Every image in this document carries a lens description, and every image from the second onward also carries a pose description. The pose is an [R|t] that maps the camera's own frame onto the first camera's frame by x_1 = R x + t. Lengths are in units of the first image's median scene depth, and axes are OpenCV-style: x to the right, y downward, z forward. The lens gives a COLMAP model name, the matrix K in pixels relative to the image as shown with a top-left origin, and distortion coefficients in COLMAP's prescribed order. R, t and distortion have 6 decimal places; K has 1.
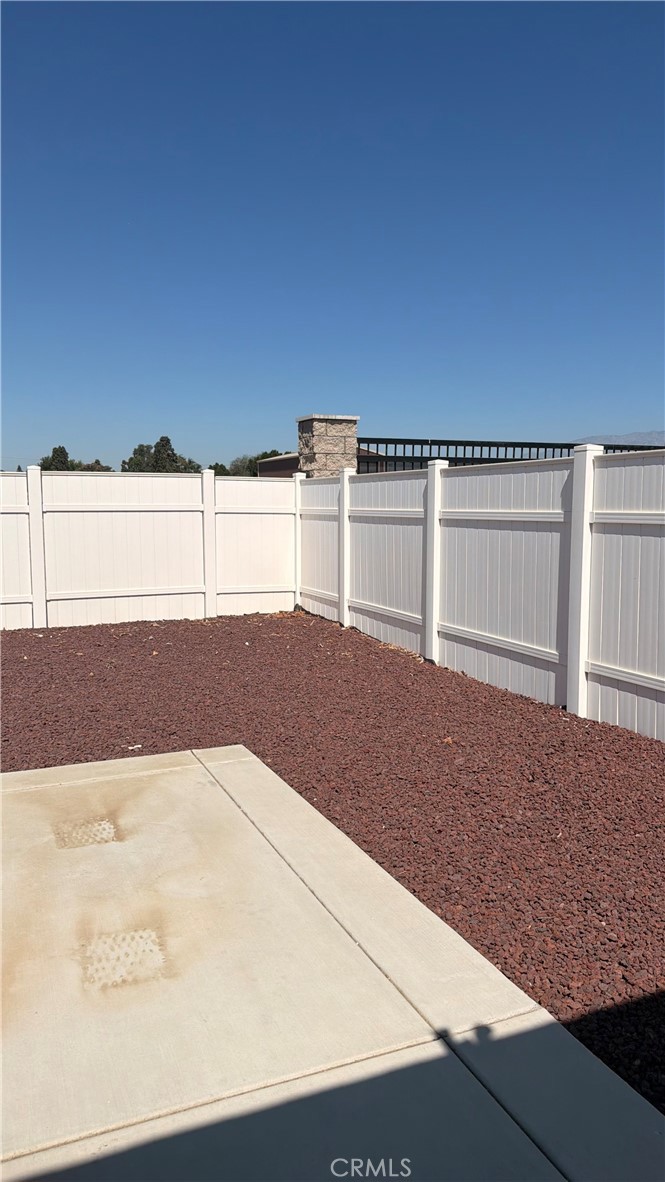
lens RADIAL K [[843.6, 0, 332.5], [0, 843.6, 591.0], [0, 0, 1]] dist [0.050938, -0.038806]
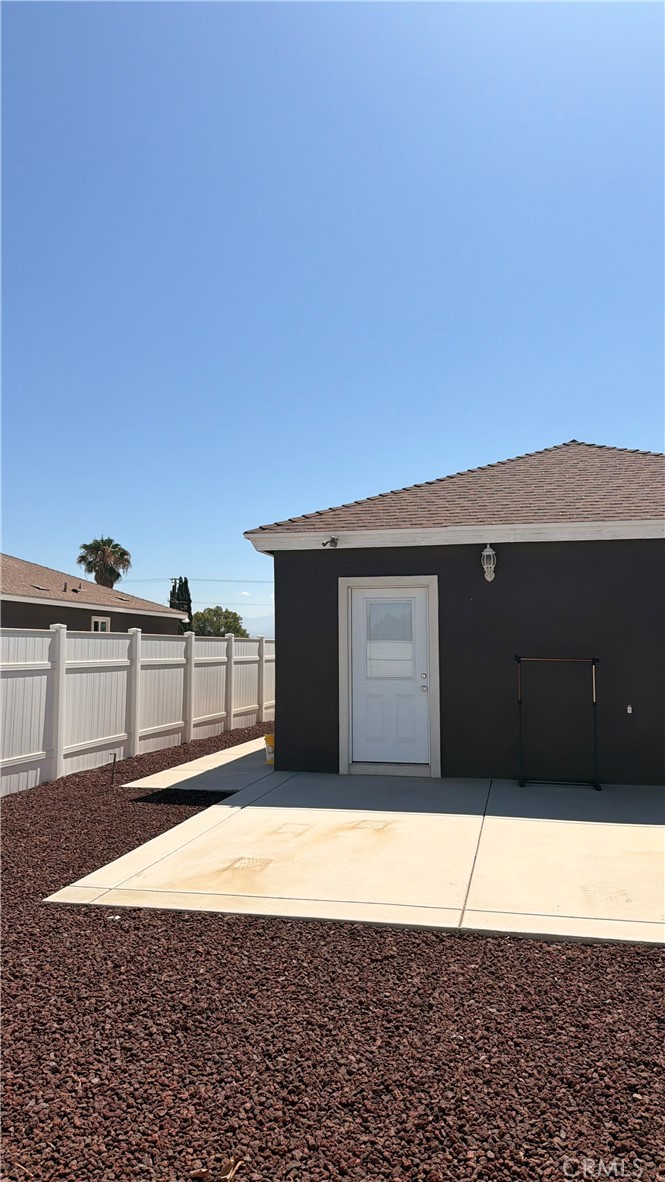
lens RADIAL K [[843.6, 0, 332.5], [0, 843.6, 591.0], [0, 0, 1]] dist [0.050938, -0.038806]
pose [[-0.825476, 0.043757, 0.562738, -1.183191], [0.062389, 0.997955, 0.013920, -0.241488], [-0.560978, 0.046600, -0.826518, 2.249661]]
